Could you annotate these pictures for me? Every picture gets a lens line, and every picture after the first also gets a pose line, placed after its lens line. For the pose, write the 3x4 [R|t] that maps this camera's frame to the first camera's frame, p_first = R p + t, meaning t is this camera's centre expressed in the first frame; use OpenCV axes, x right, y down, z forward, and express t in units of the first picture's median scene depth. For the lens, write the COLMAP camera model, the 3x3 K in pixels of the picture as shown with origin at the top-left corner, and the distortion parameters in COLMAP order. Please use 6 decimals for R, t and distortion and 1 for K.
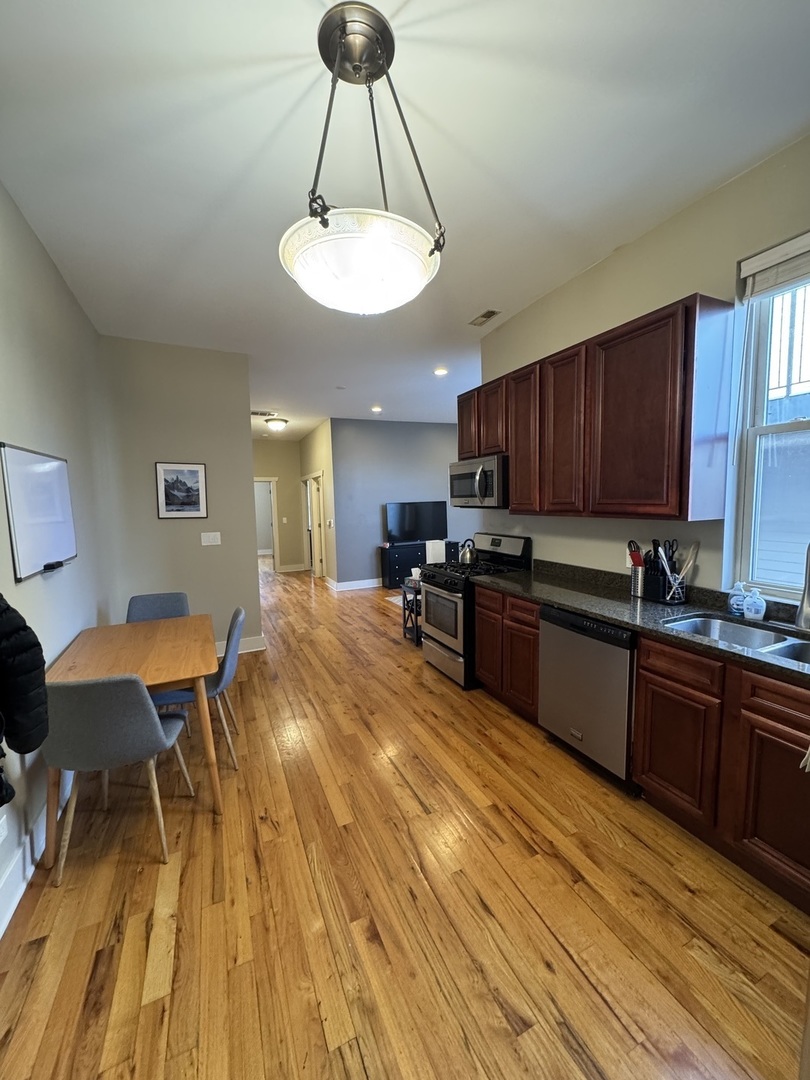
lens RADIAL K [[431.3, 0, 399.1], [0, 431.3, 543.8], [0, 0, 1]] dist [0.001690, -0.000459]
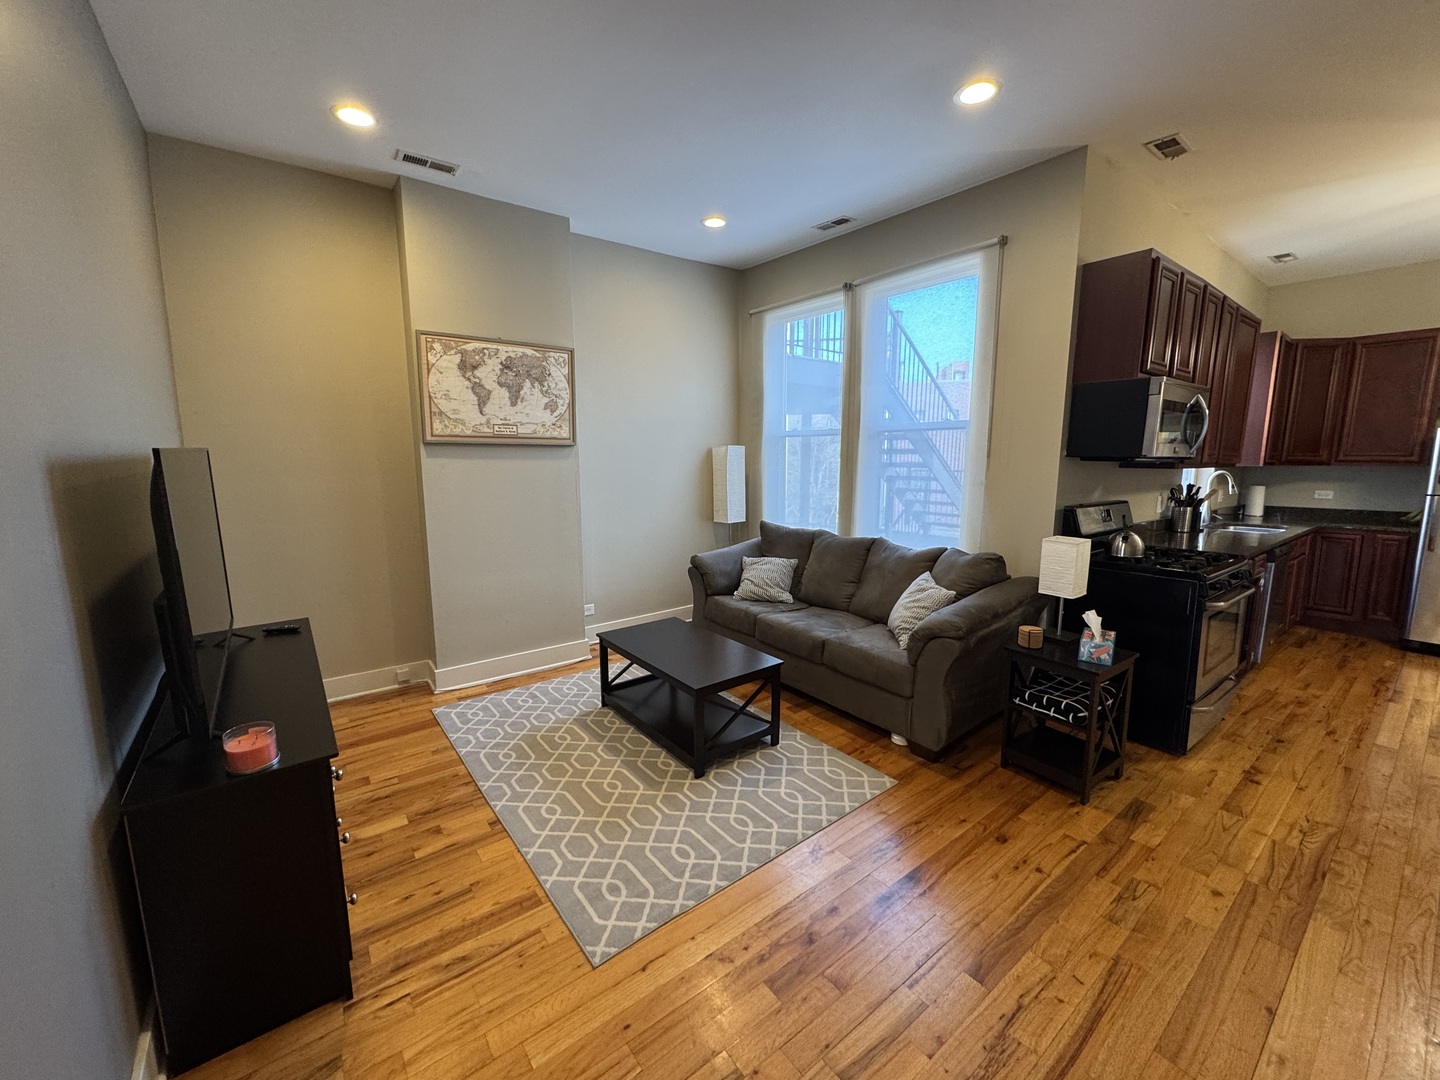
lens RADIAL K [[575.1, 0, 716.0], [0, 575.1, 541.0], [0, 0, 1]] dist [0.001690, -0.000459]
pose [[-0.237487, -0.122669, 0.963614, -0.593294], [0.100659, 0.983546, 0.150015, -0.194105], [-0.966161, 0.132623, -0.221232, 2.217481]]
